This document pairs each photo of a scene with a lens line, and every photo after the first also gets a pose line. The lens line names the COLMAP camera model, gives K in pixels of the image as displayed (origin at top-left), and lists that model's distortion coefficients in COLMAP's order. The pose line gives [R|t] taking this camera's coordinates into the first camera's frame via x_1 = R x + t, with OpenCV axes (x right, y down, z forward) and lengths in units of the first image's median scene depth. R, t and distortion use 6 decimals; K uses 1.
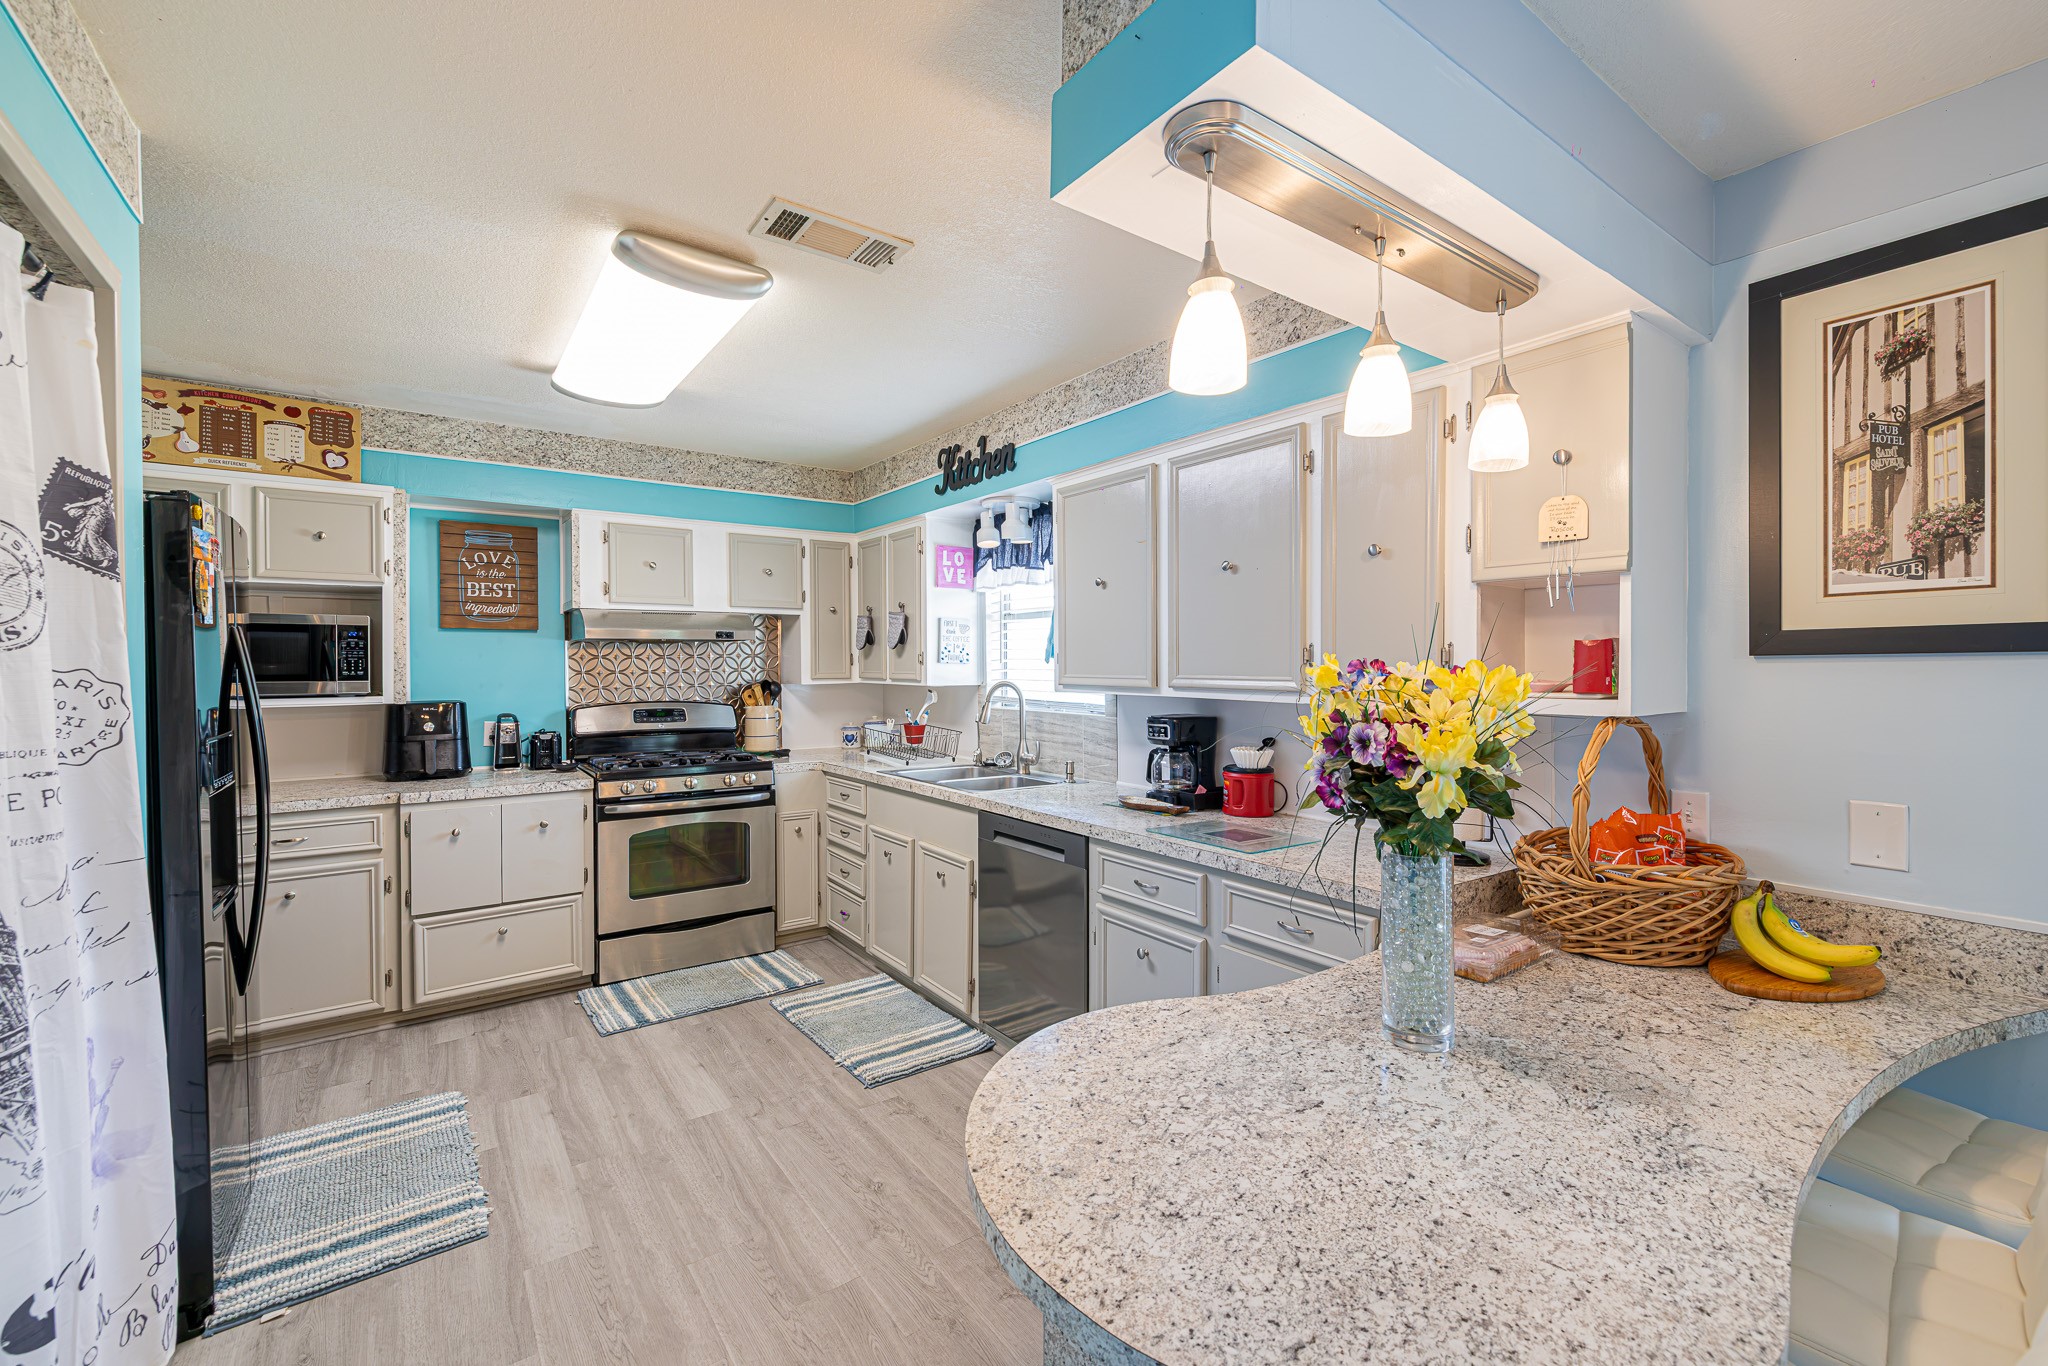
lens RADIAL K [[850.8, 0, 1028.9], [0, 850.8, 676.8], [0, 0, 1]] dist [-0.002131, 0.000318]
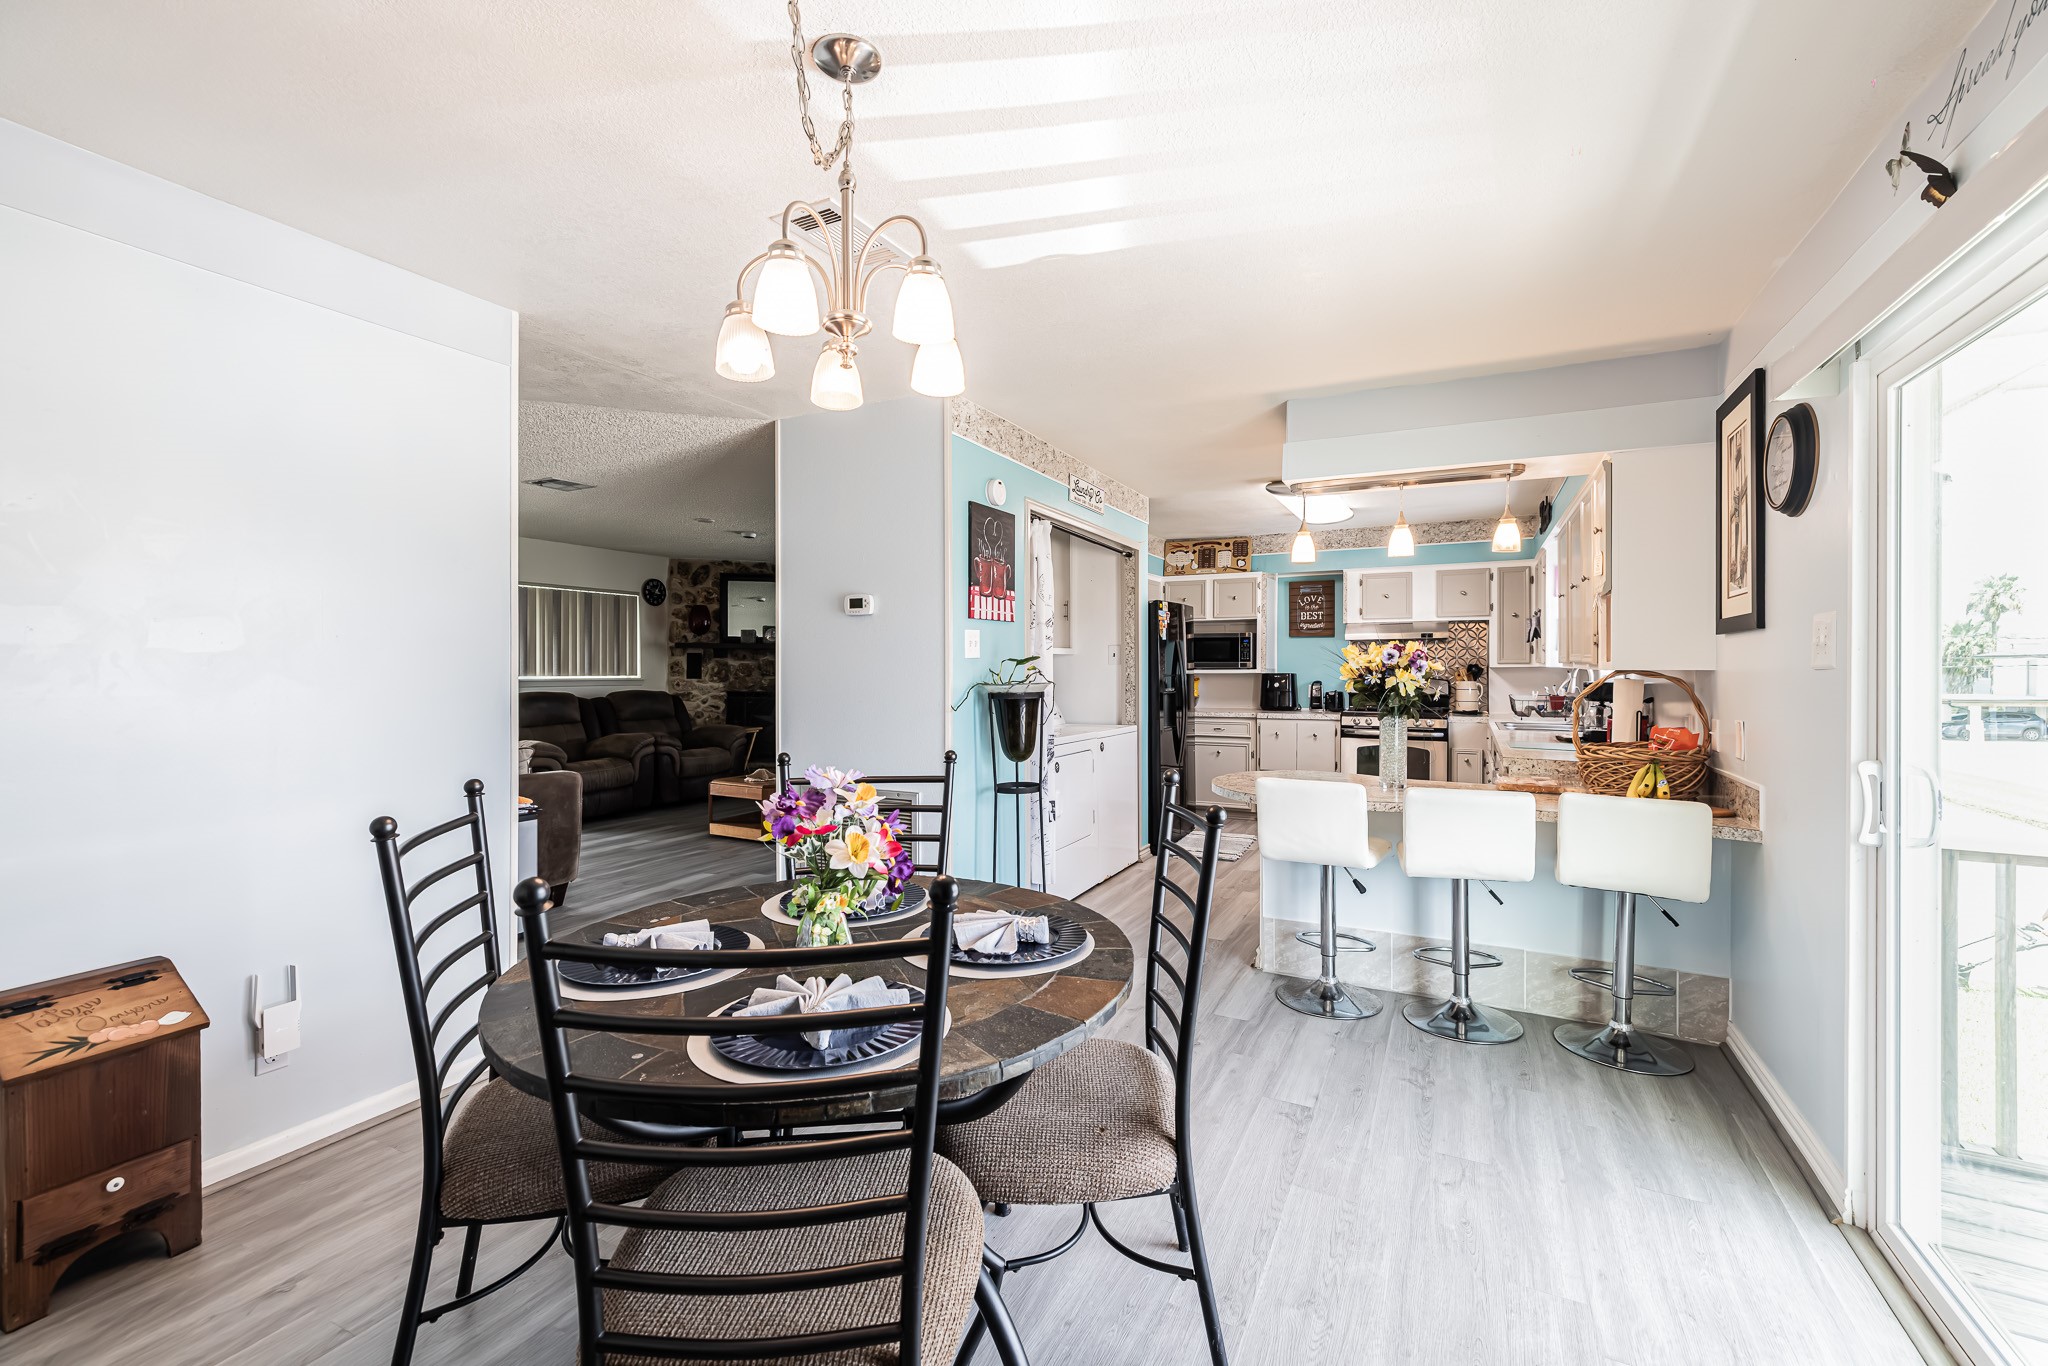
lens RADIAL K [[850.8, 0, 1031.0], [0, 850.8, 668.6], [0, 0, 1]] dist [-0.002131, 0.000318]
pose [[0.459554, 0.001272, -0.888149, 0.890148], [-0.014642, 0.999874, -0.006144, 0.042705], [0.888029, 0.015828, 0.459514, -0.499484]]
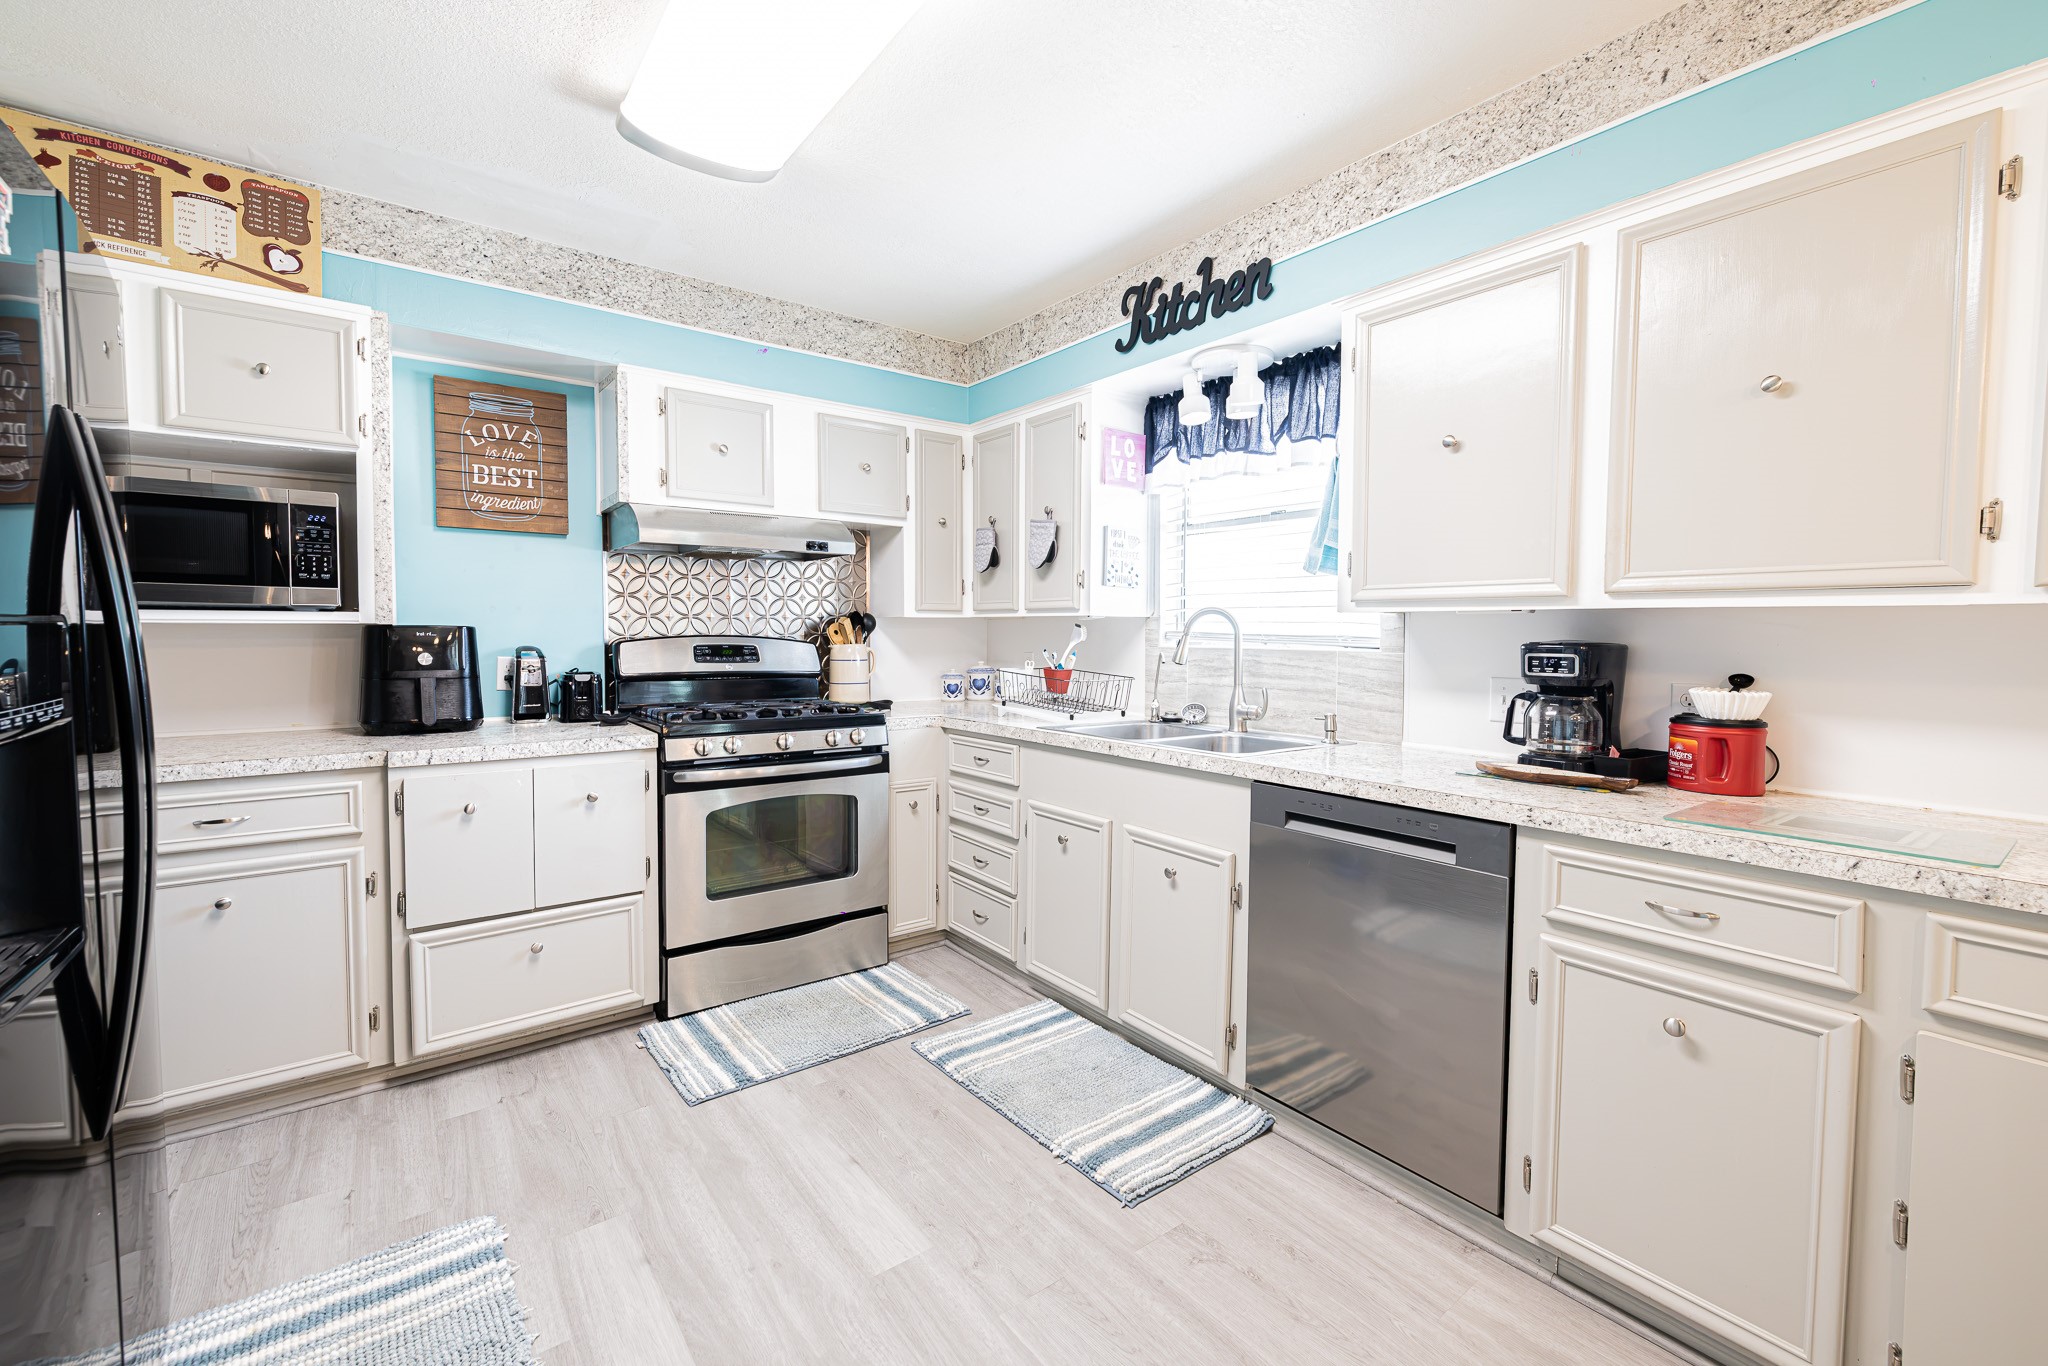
lens RADIAL K [[850.8, 0, 1020.0], [0, 850.8, 670.9], [0, 0, 1]] dist [-0.002131, 0.000318]
pose [[0.999811, 0.008499, 0.017457, -0.231919], [-0.009022, 0.999507, 0.030076, 0.044832], [-0.017193, -0.030228, 0.999395, 0.295098]]
